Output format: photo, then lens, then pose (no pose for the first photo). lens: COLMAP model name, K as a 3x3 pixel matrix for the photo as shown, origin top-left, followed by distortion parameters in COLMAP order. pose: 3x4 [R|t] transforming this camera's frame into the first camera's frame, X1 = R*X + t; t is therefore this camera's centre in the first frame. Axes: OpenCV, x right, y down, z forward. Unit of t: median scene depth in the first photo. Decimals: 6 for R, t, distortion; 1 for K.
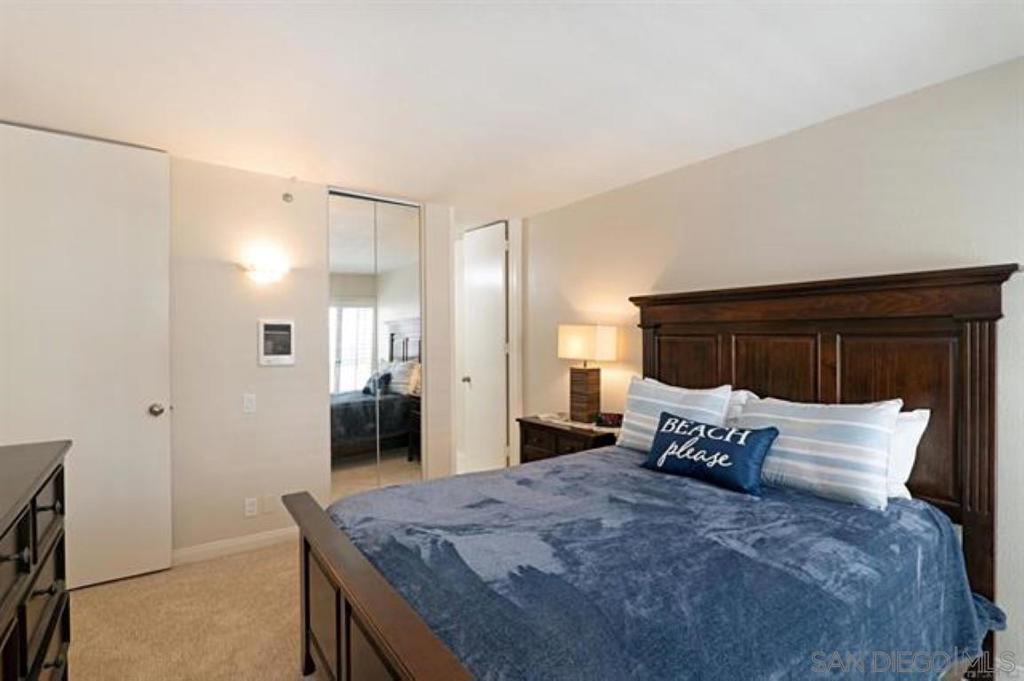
lens RADIAL K [[480.3, 0, 511.9], [0, 480.3, 340.3], [0, 0, 1]] dist [-0.001667, -0.000222]
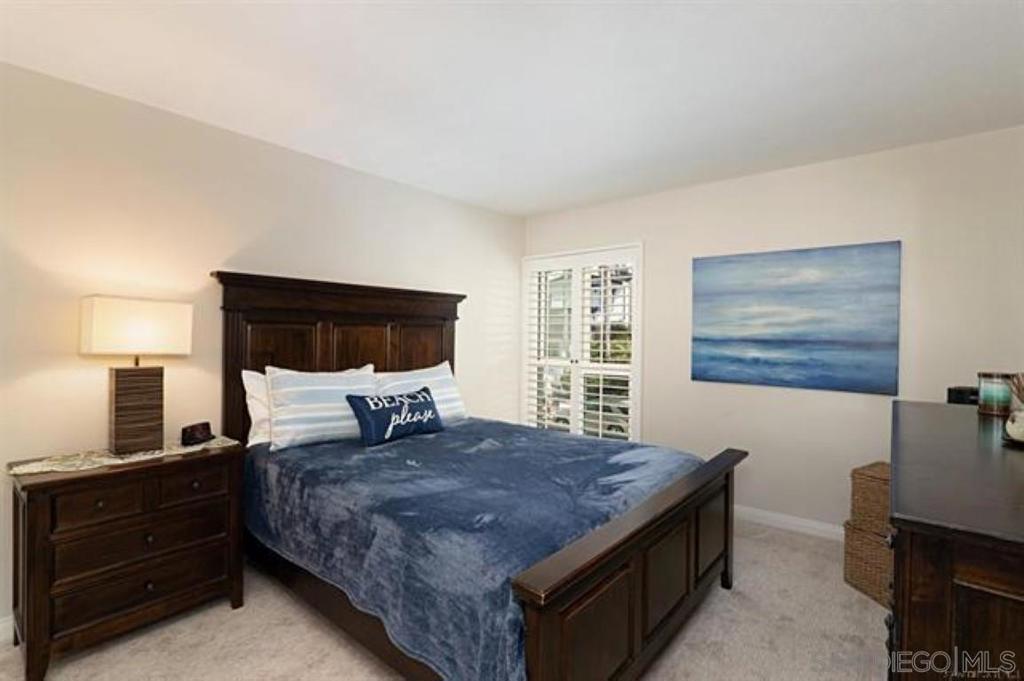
lens RADIAL K [[480.3, 0, 513.0], [0, 480.3, 338.7], [0, 0, 1]] dist [-0.001667, -0.000222]
pose [[-0.223886, -0.011508, 0.974547, -0.826992], [-0.006921, 0.999924, 0.010217, 0.012311], [-0.974591, -0.004457, -0.223948, 0.921078]]
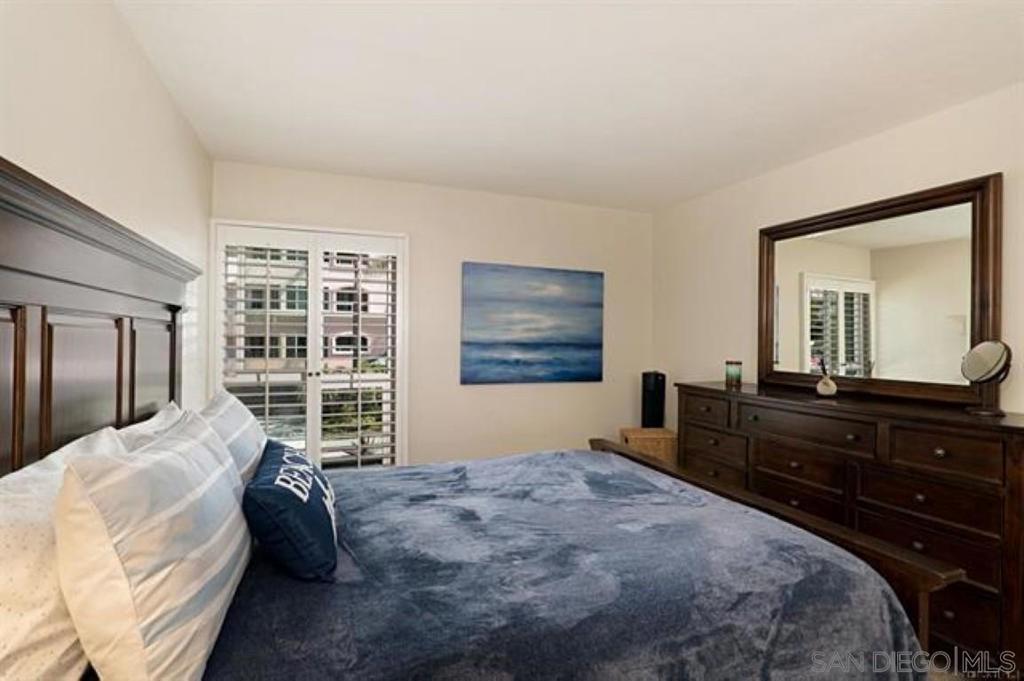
lens RADIAL K [[480.3, 0, 512.4], [0, 480.3, 339.9], [0, 0, 1]] dist [-0.001667, -0.000222]
pose [[-0.960558, -0.003308, 0.278061, -0.055919], [-0.004050, 0.999990, -0.002092, 0.017708], [-0.278051, -0.003136, -0.960561, 1.423586]]
